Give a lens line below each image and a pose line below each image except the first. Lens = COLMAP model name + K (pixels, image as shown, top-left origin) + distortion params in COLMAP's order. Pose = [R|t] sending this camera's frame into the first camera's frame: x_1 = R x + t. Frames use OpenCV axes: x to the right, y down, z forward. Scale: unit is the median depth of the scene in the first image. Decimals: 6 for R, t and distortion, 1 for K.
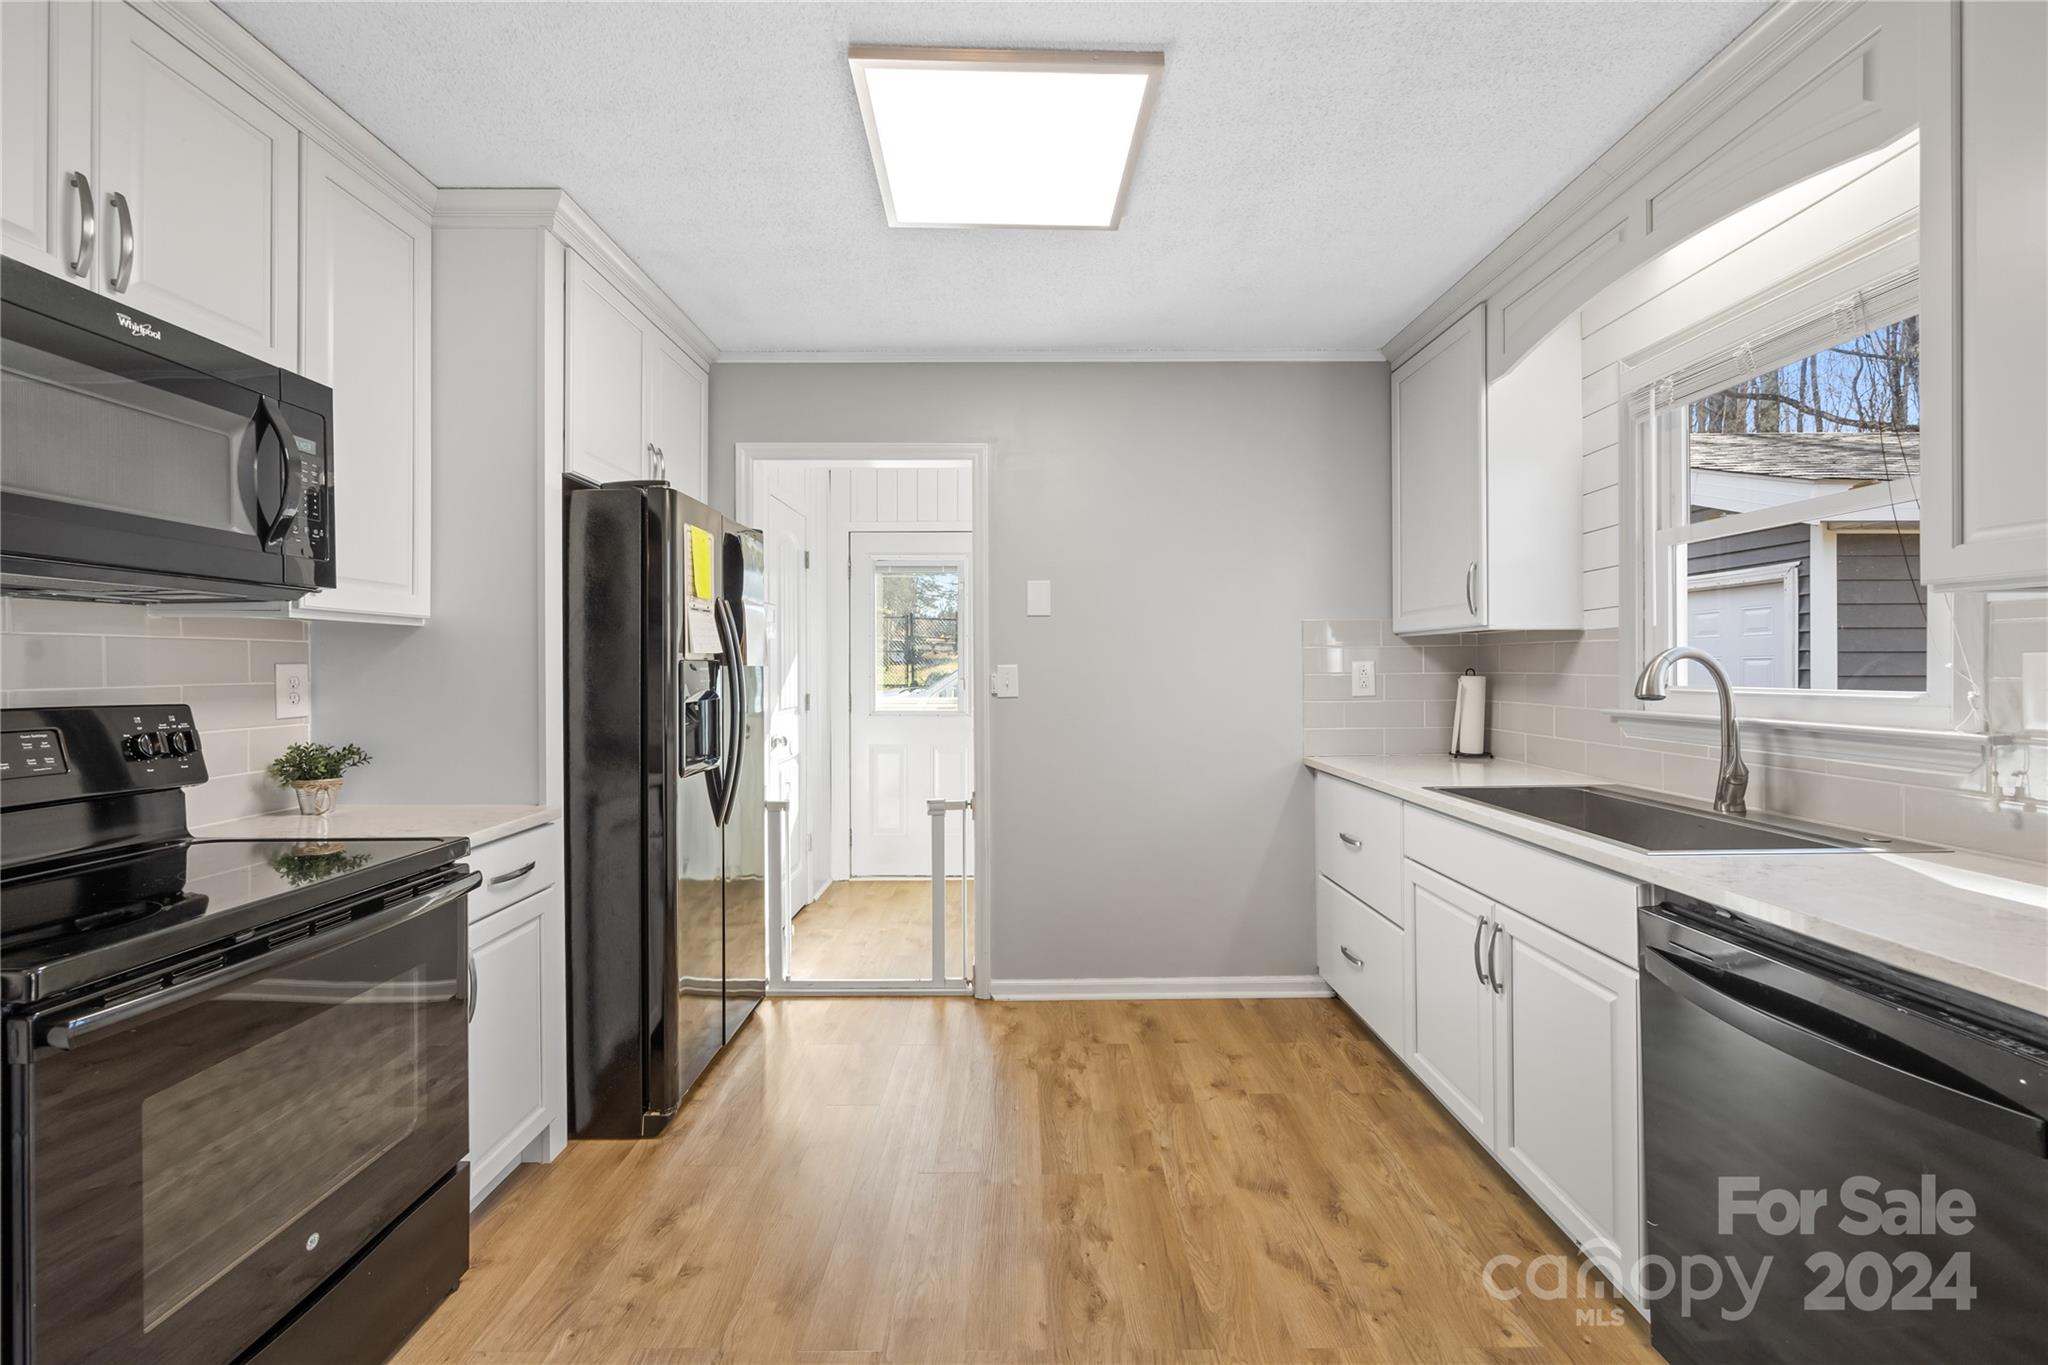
lens RADIAL K [[814.9, 0, 1030.5], [0, 814.9, 670.6], [0, 0, 1]] dist [0.002394, 0.000345]
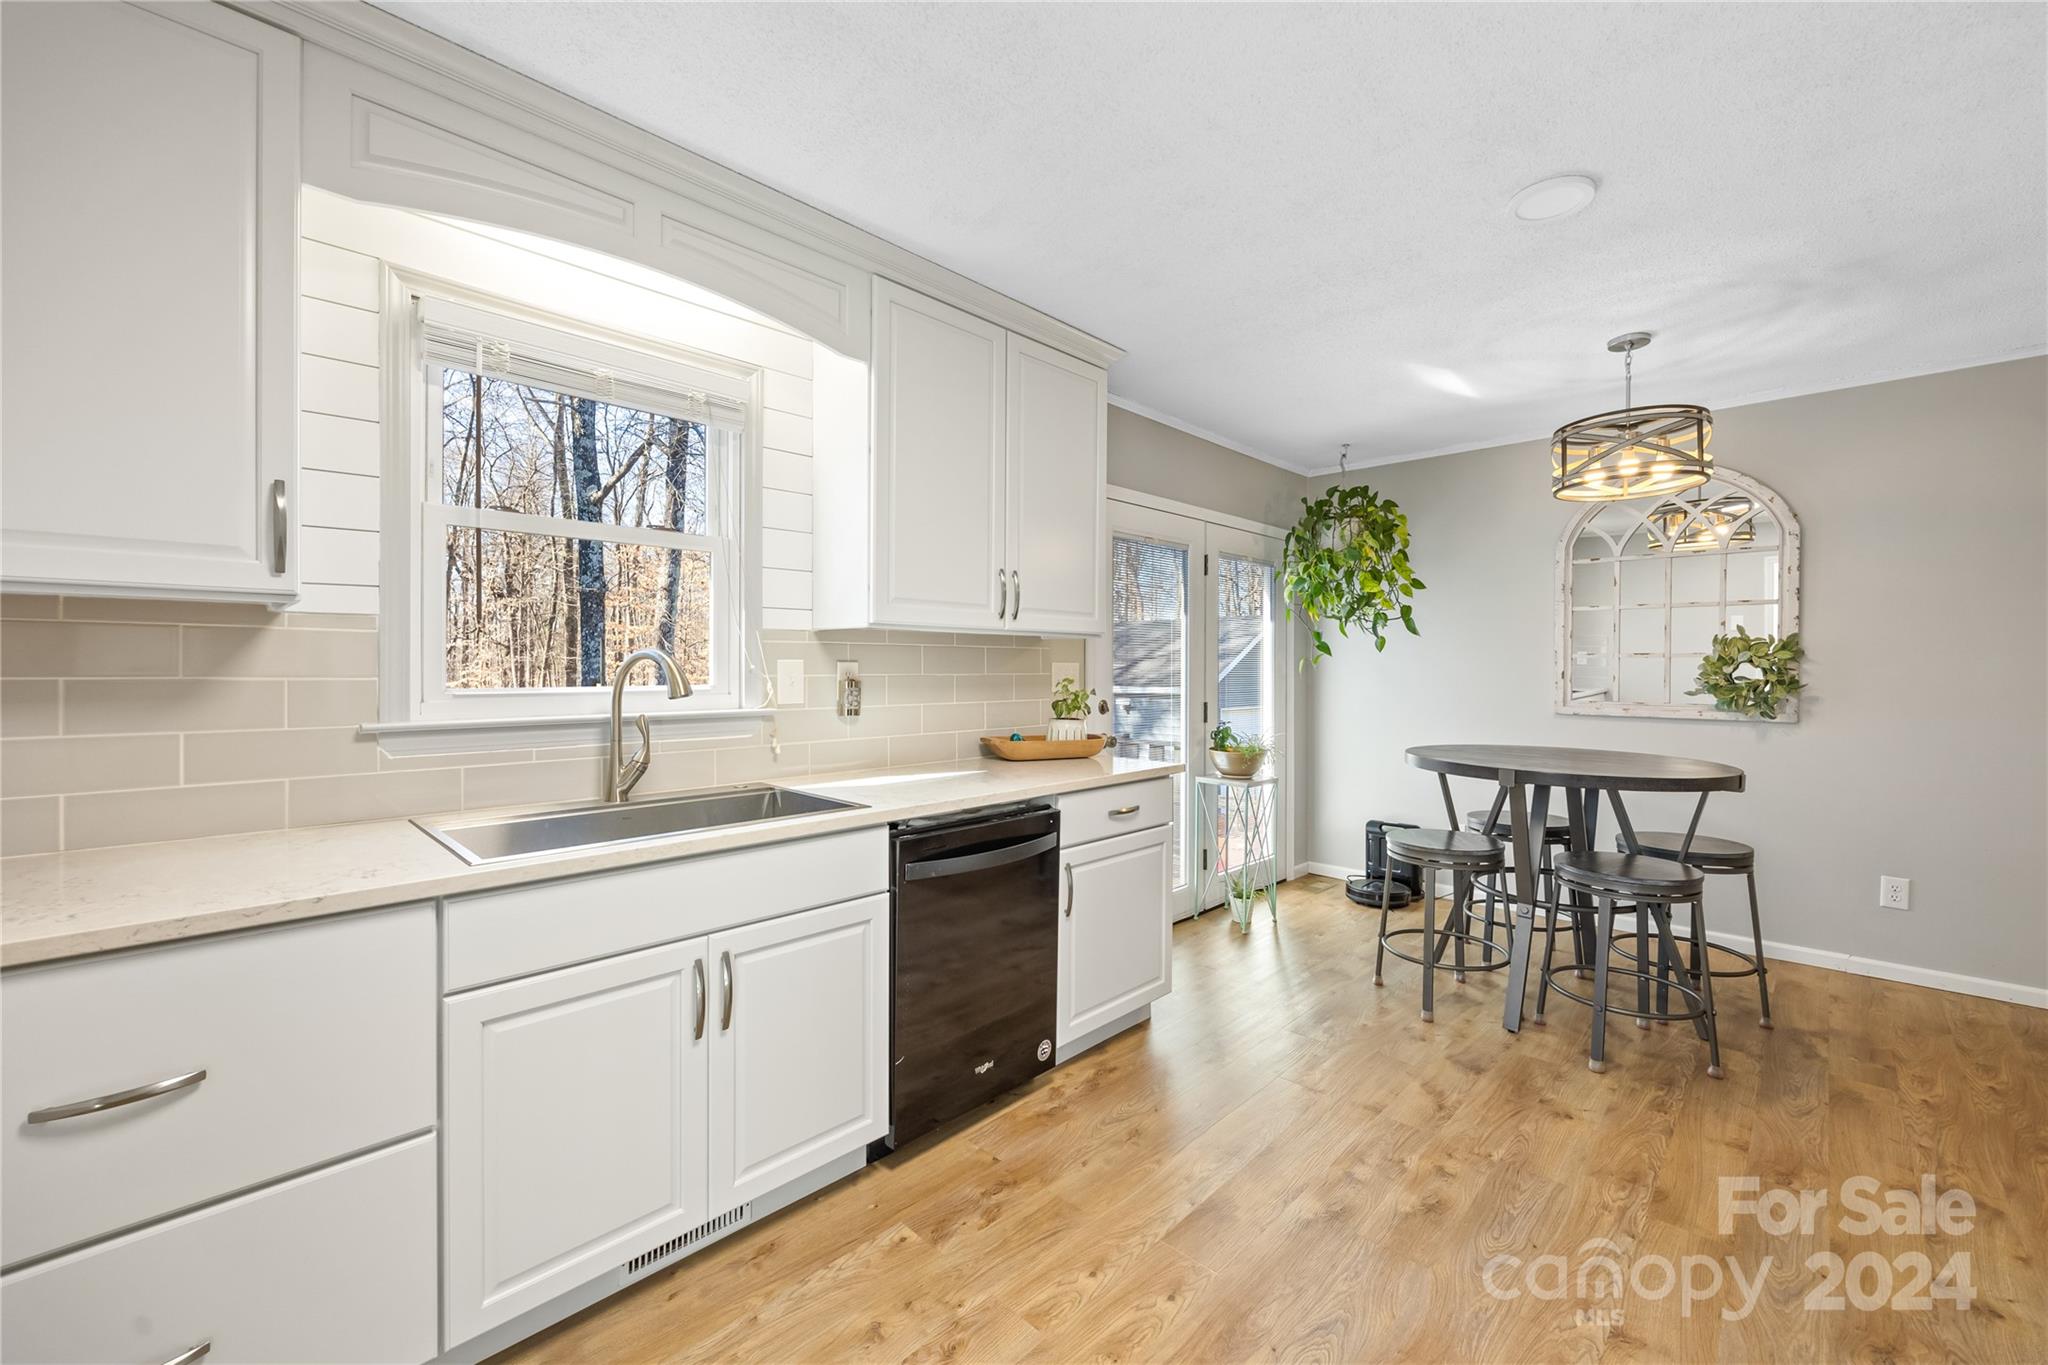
lens RADIAL K [[826.0, 0, 1044.3], [0, 826.0, 677.4], [0, 0, 1]] dist [-0.002361, 0.000147]
pose [[-0.721617, -0.007266, 0.692254, -0.237138], [0.001655, 0.999924, 0.012221, -0.002769], [-0.692290, 0.009965, -0.721550, 1.088627]]
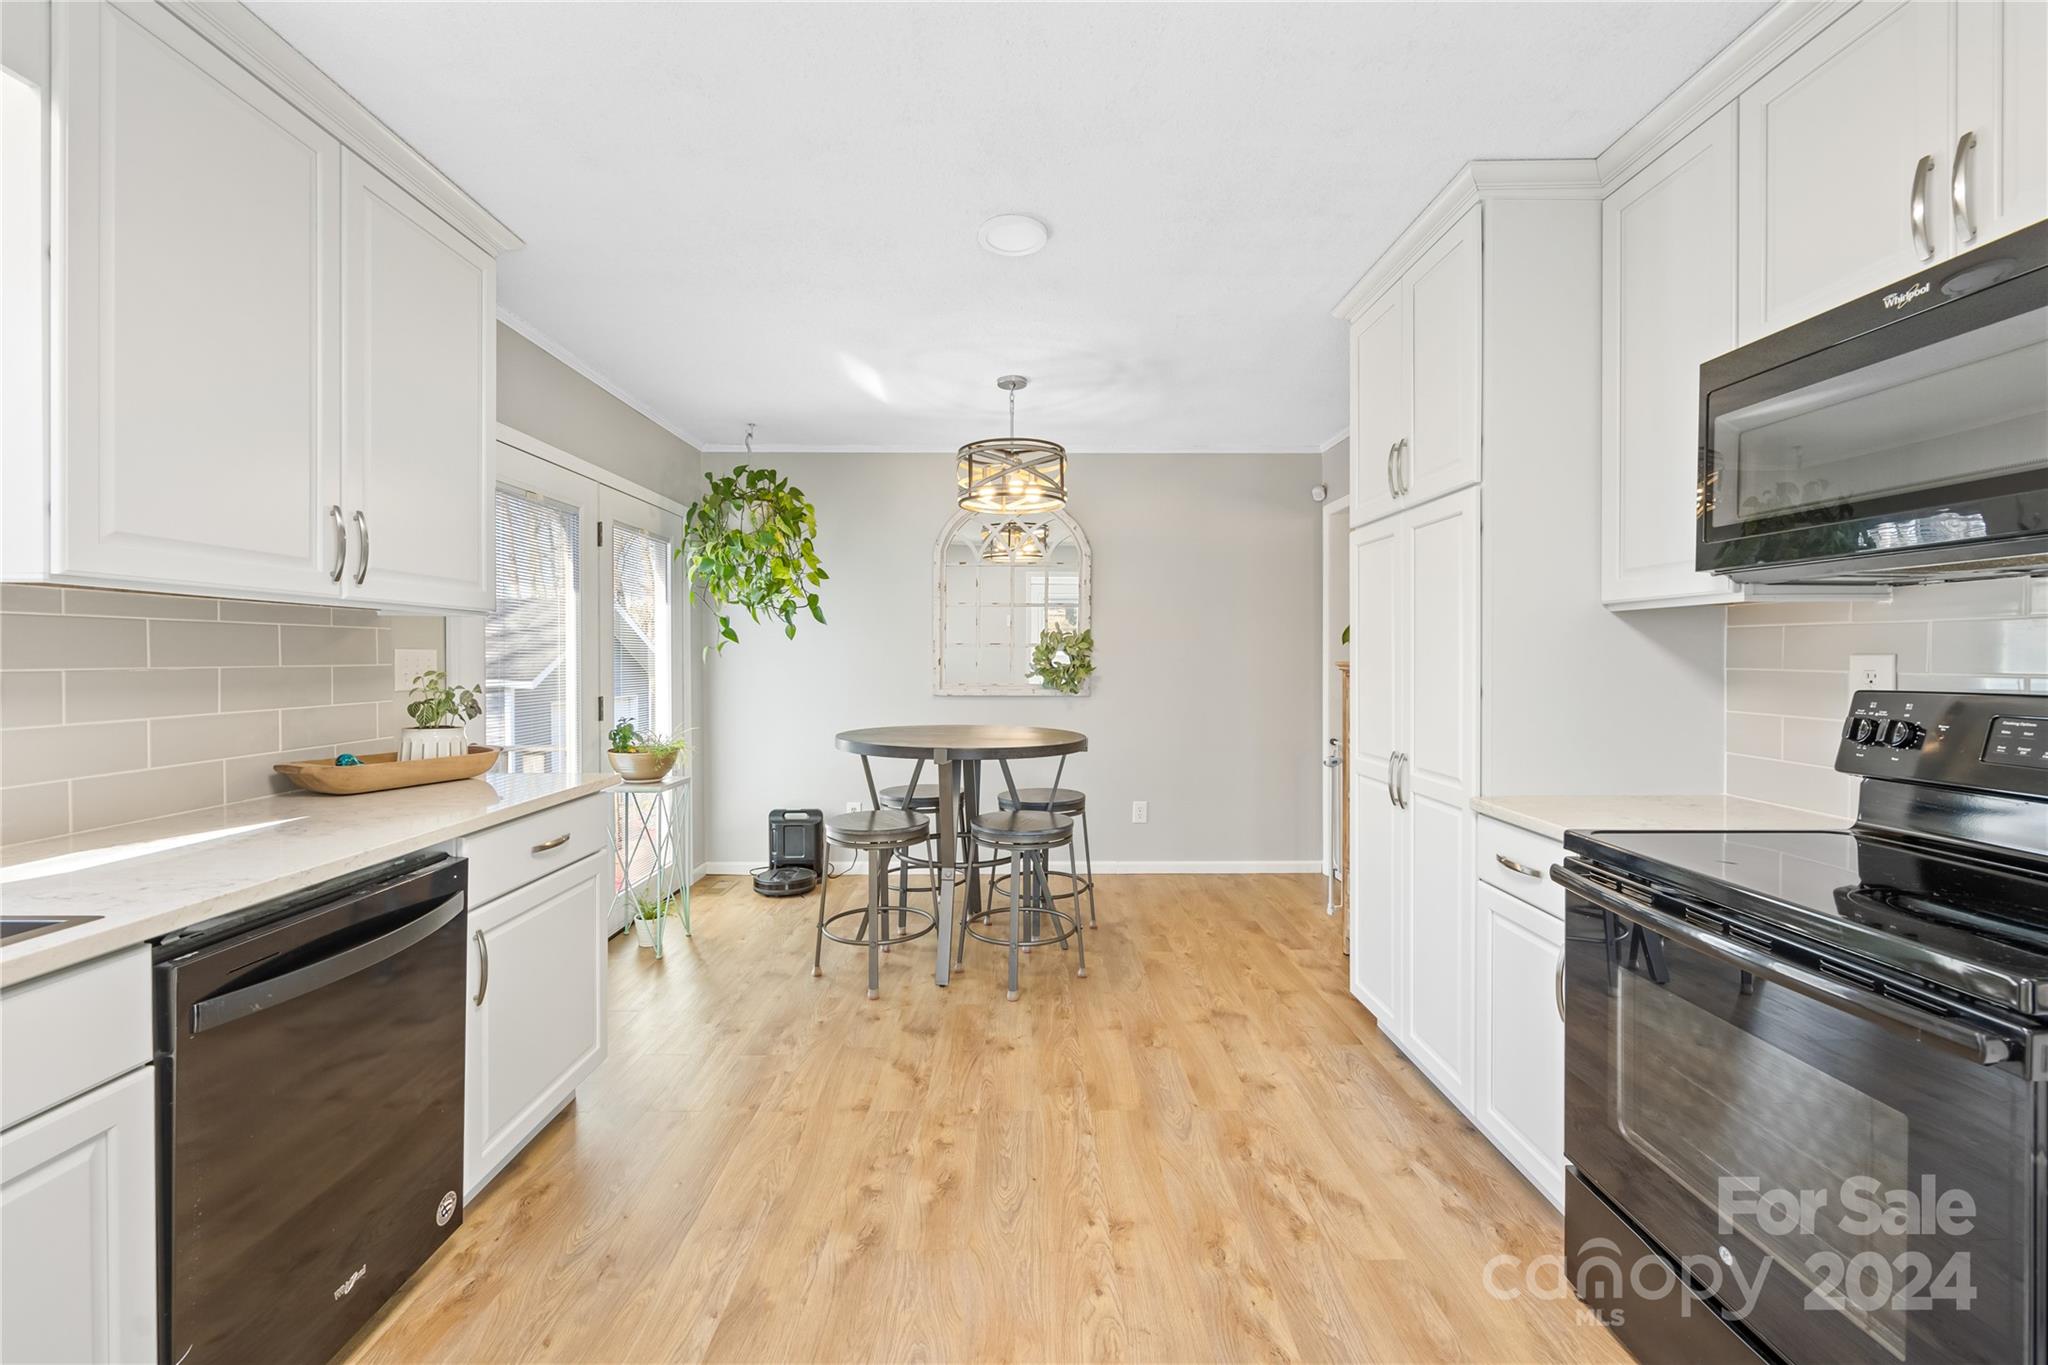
lens RADIAL K [[812.5, 0, 1033.5], [0, 812.5, 667.9], [0, 0, 1]] dist [-0.001684, 0.000376]
pose [[-0.999934, 0.002623, -0.011222, -0.034970], [0.002429, 0.999847, 0.017294, -0.003036], [0.011266, 0.017266, -0.999787, 1.050190]]
